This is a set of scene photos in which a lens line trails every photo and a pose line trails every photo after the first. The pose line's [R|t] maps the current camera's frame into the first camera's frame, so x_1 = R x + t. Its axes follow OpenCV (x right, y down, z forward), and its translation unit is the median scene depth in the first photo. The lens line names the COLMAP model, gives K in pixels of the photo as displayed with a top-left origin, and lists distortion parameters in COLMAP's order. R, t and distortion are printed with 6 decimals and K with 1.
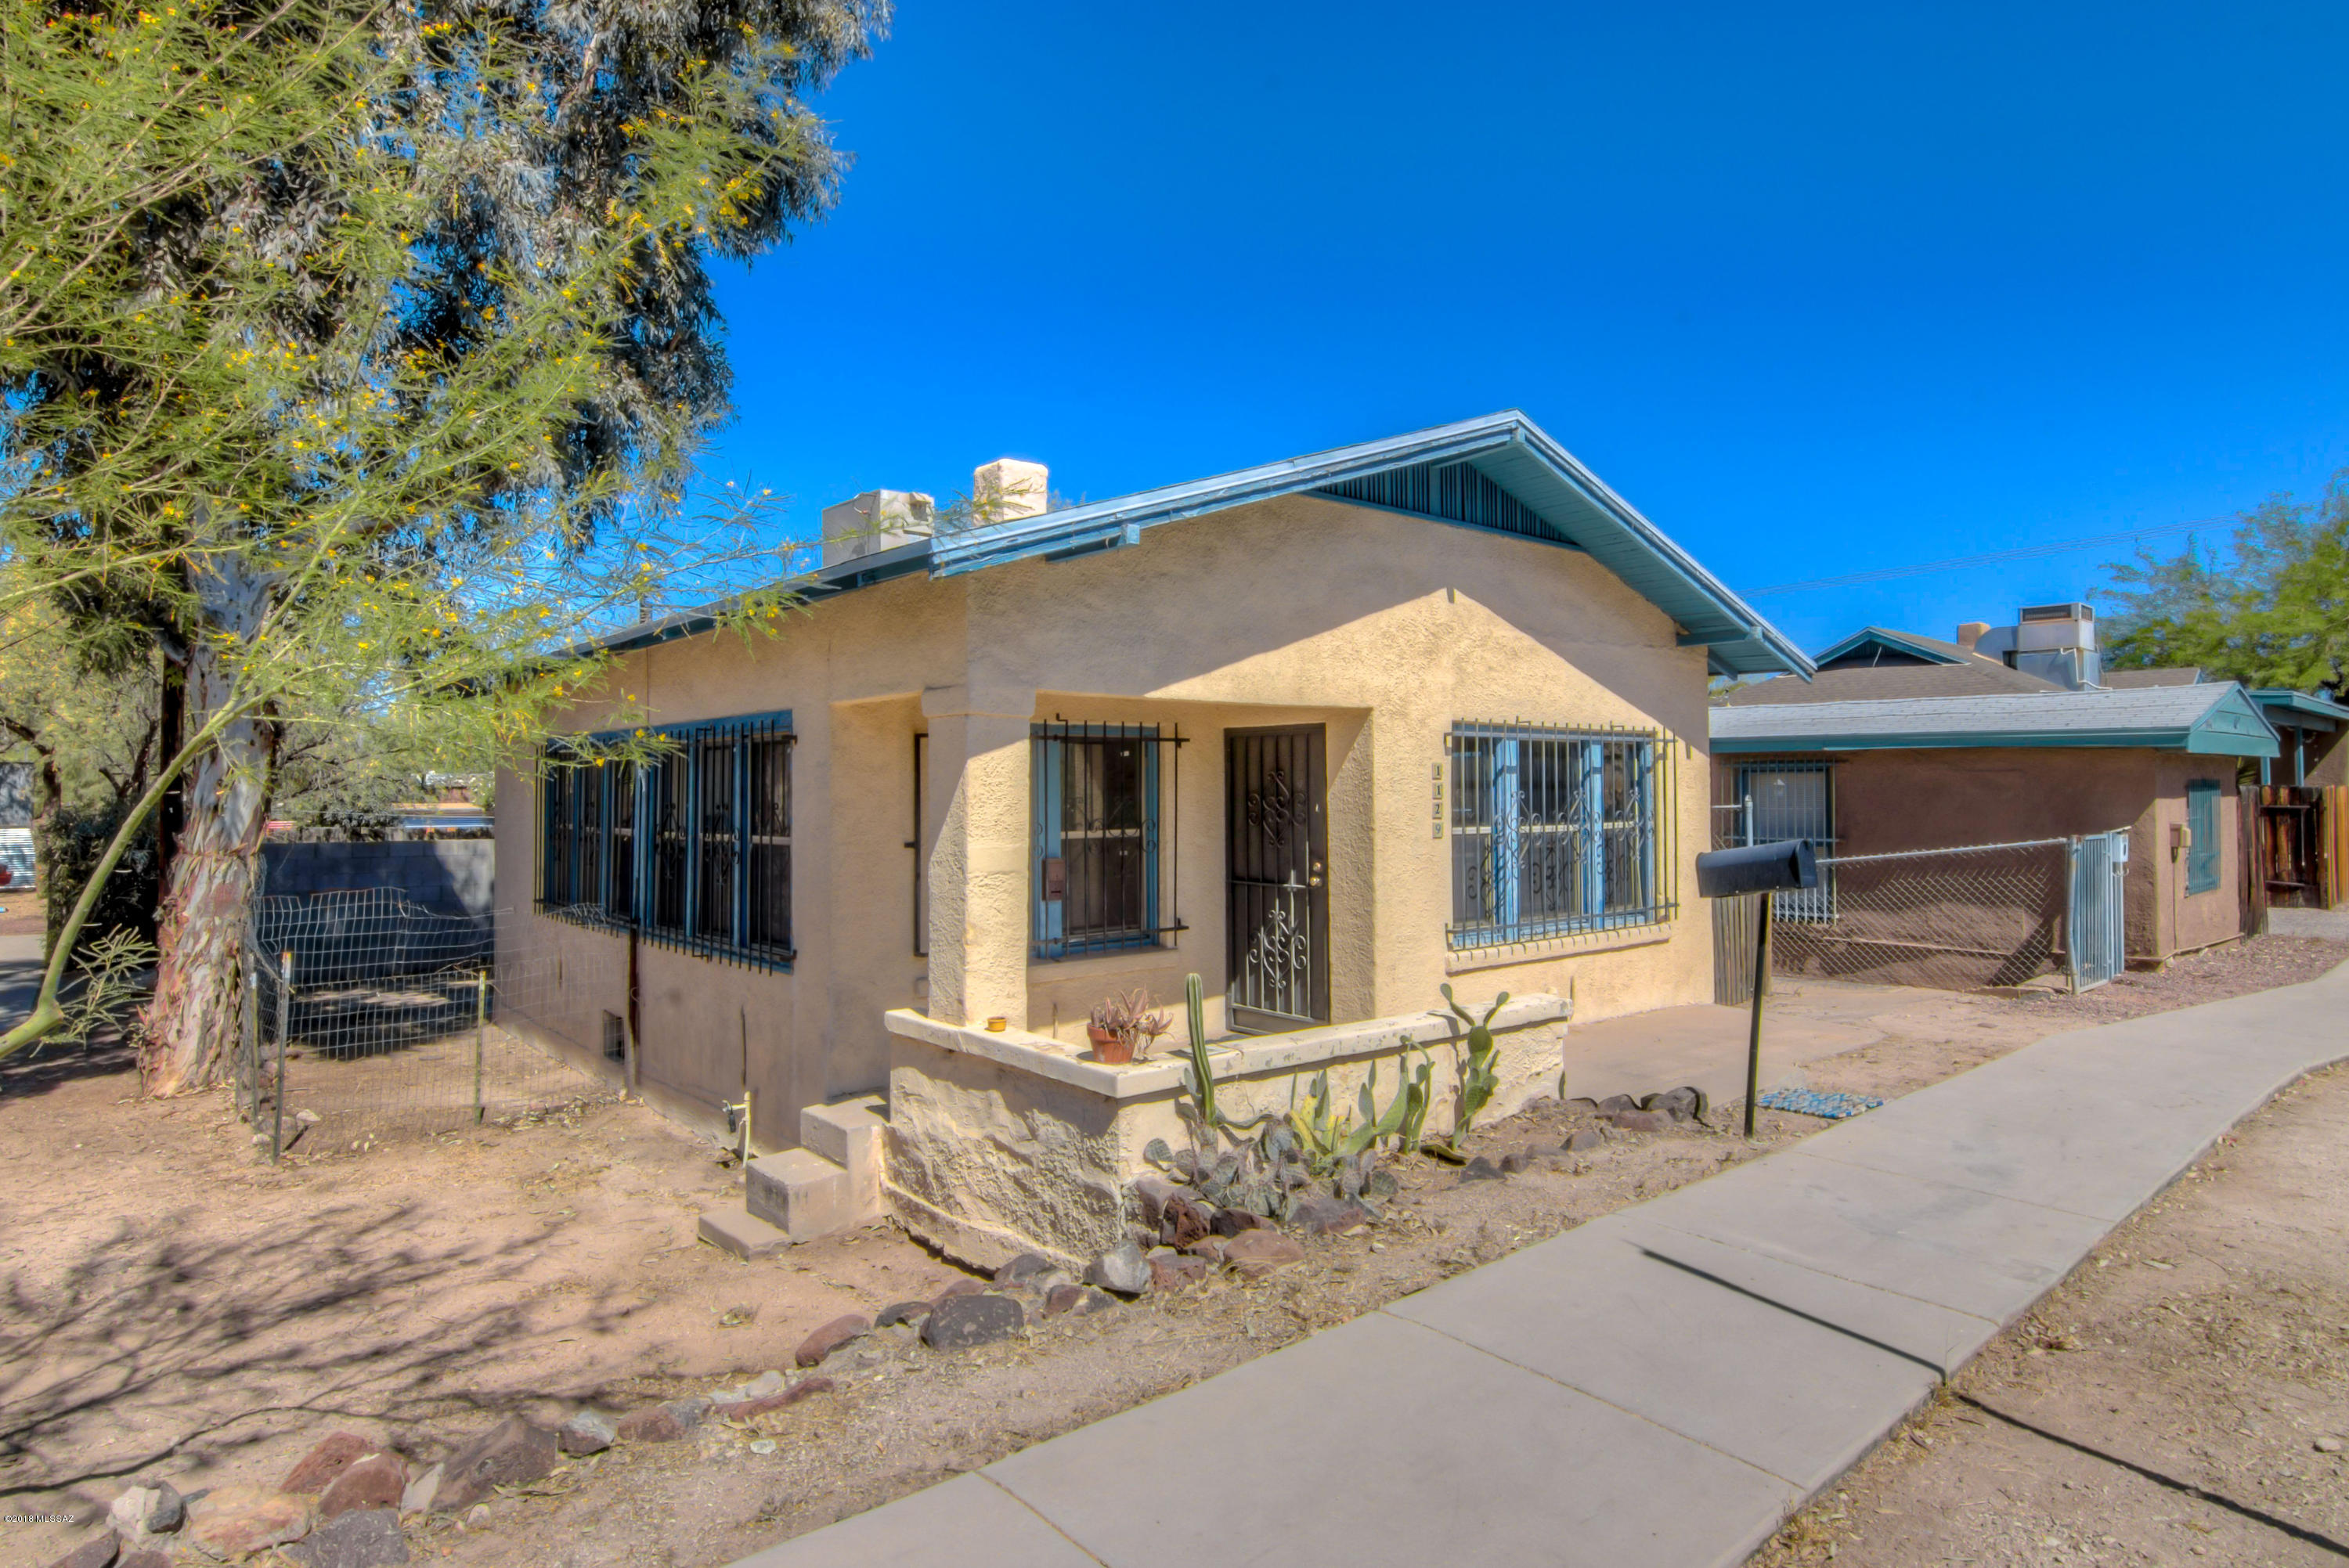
lens RADIAL K [[1259.8, 0, 1191.3], [0, 1259.8, 748.2], [0, 0, 1]] dist [-0.003520, -0.008201]
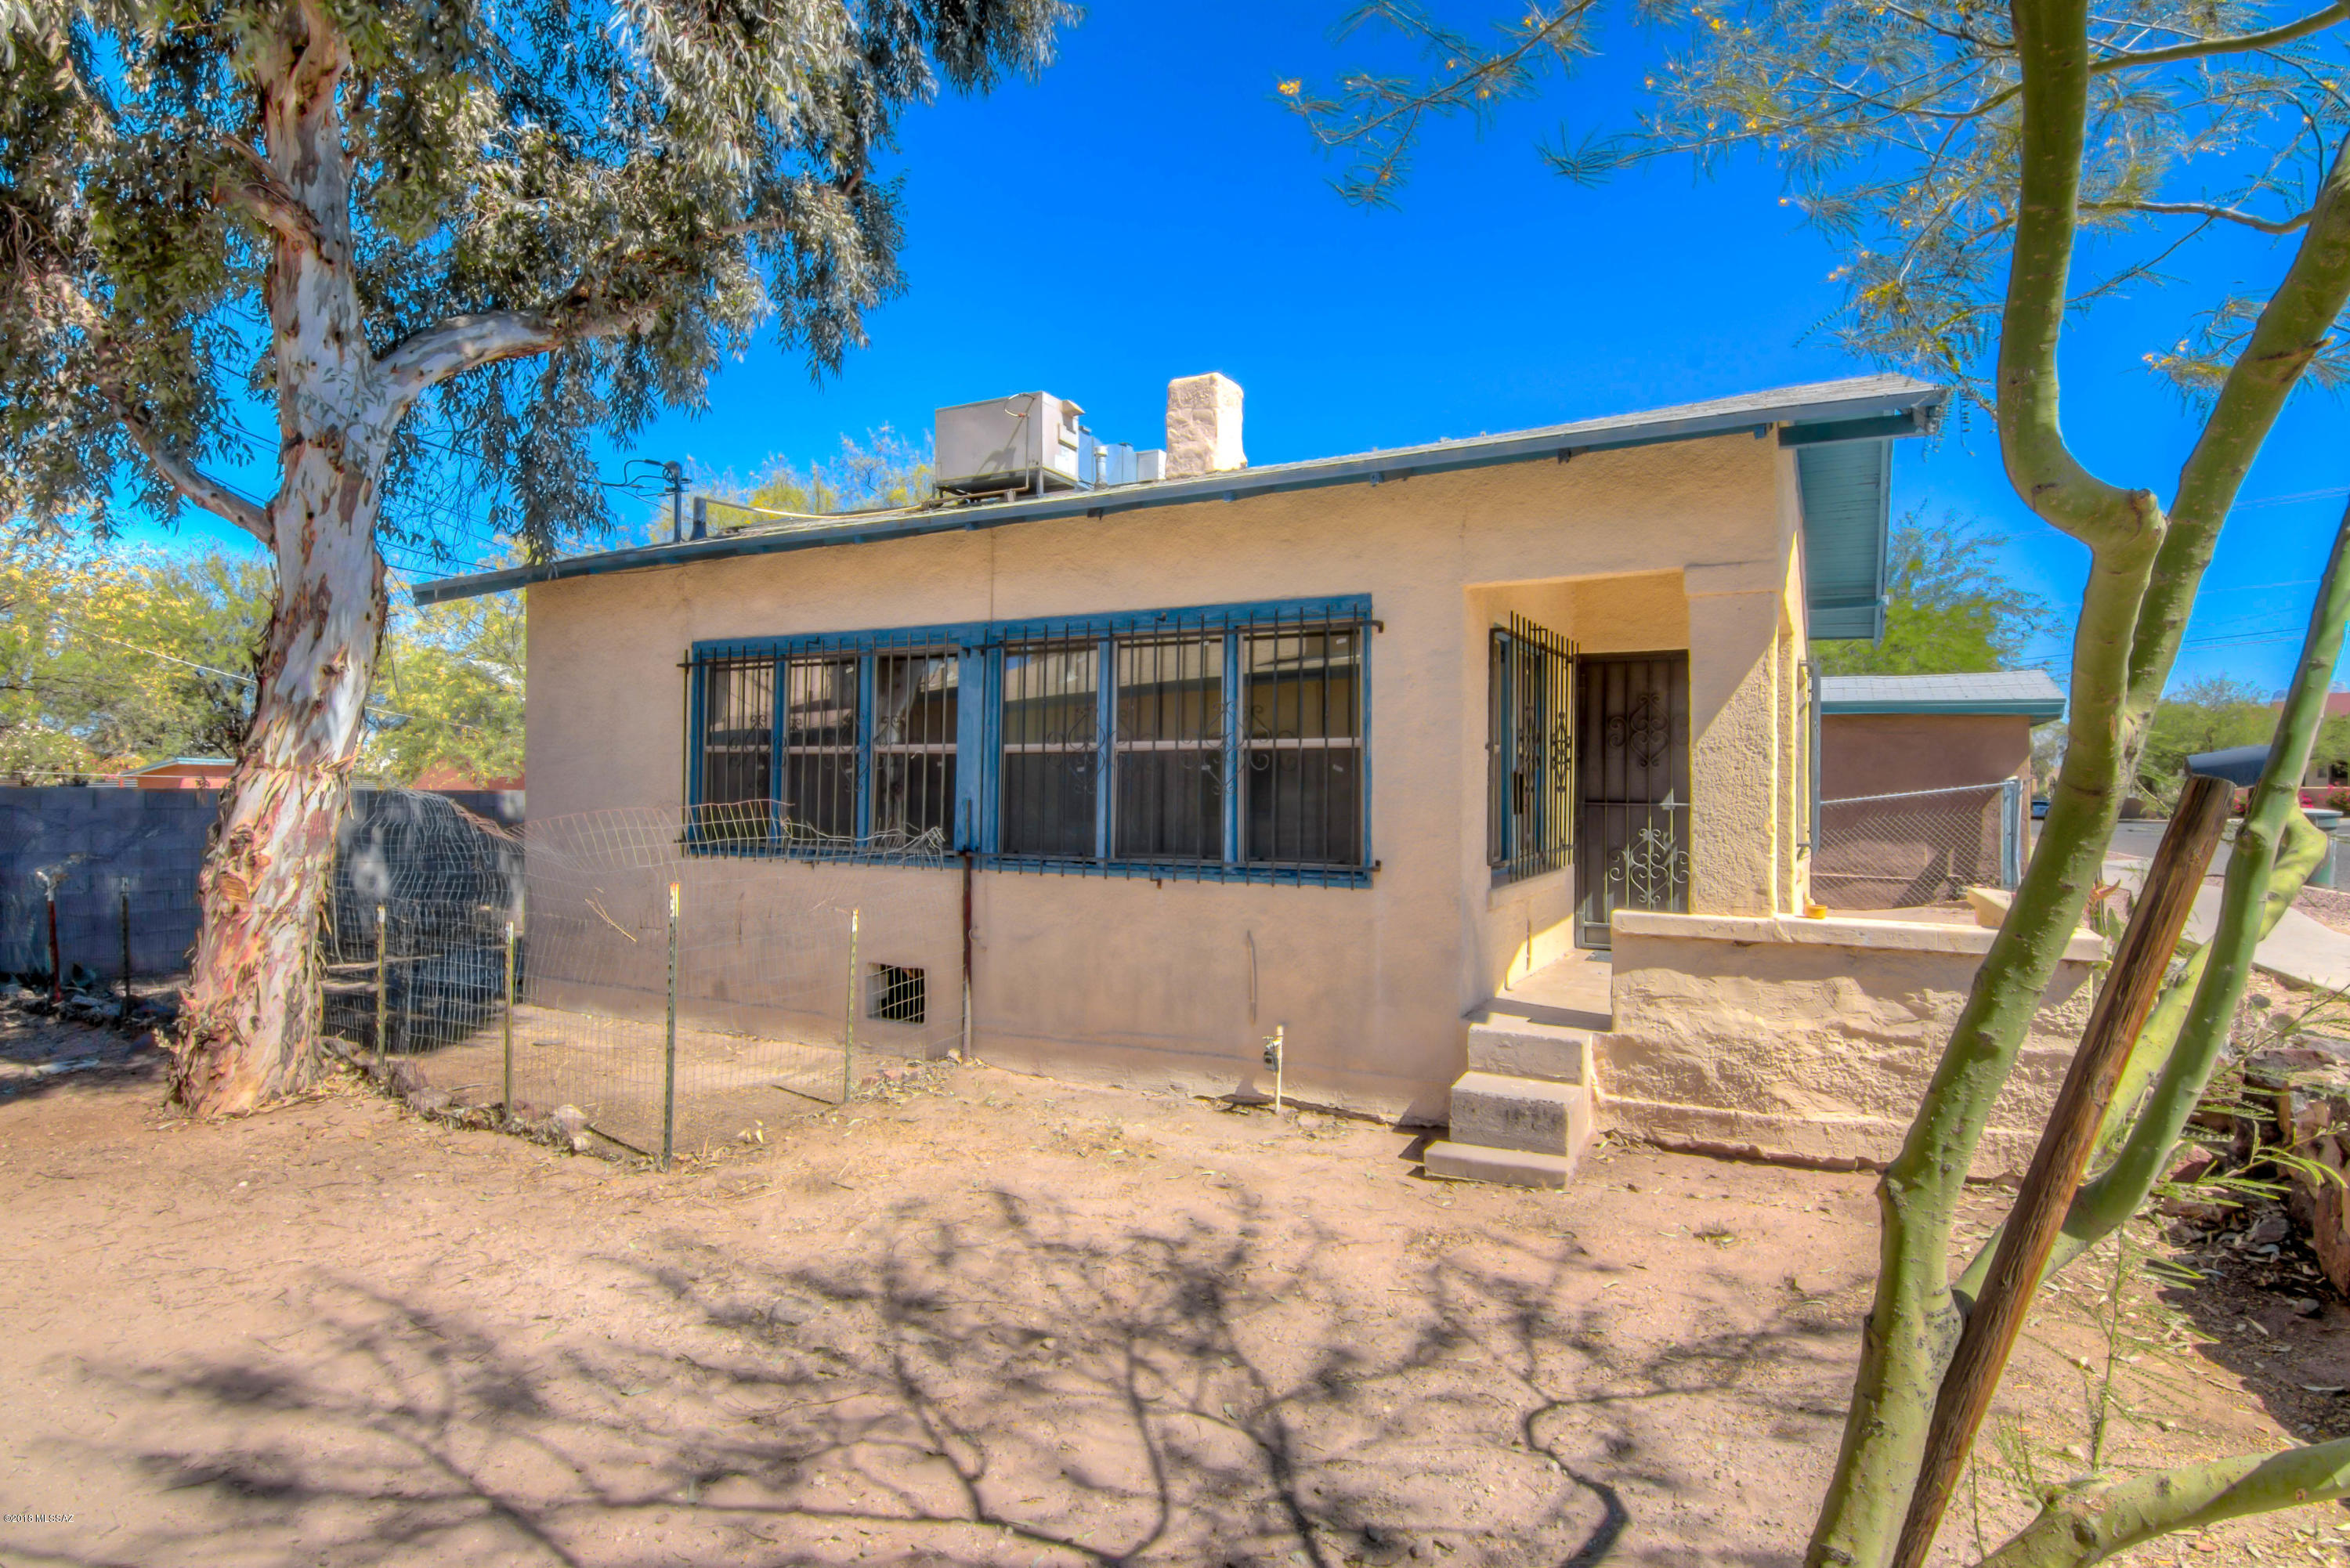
lens RADIAL K [[1179.1, 0, 1174.6], [0, 1179.1, 782.6], [0, 0, 1]] dist [-0.006231, -0.000770]
pose [[0.931060, 0.012669, 0.364647, -0.816968], [-0.023144, 0.999435, 0.024371, 0.093965], [-0.364132, -0.031130, 0.930827, 0.293550]]
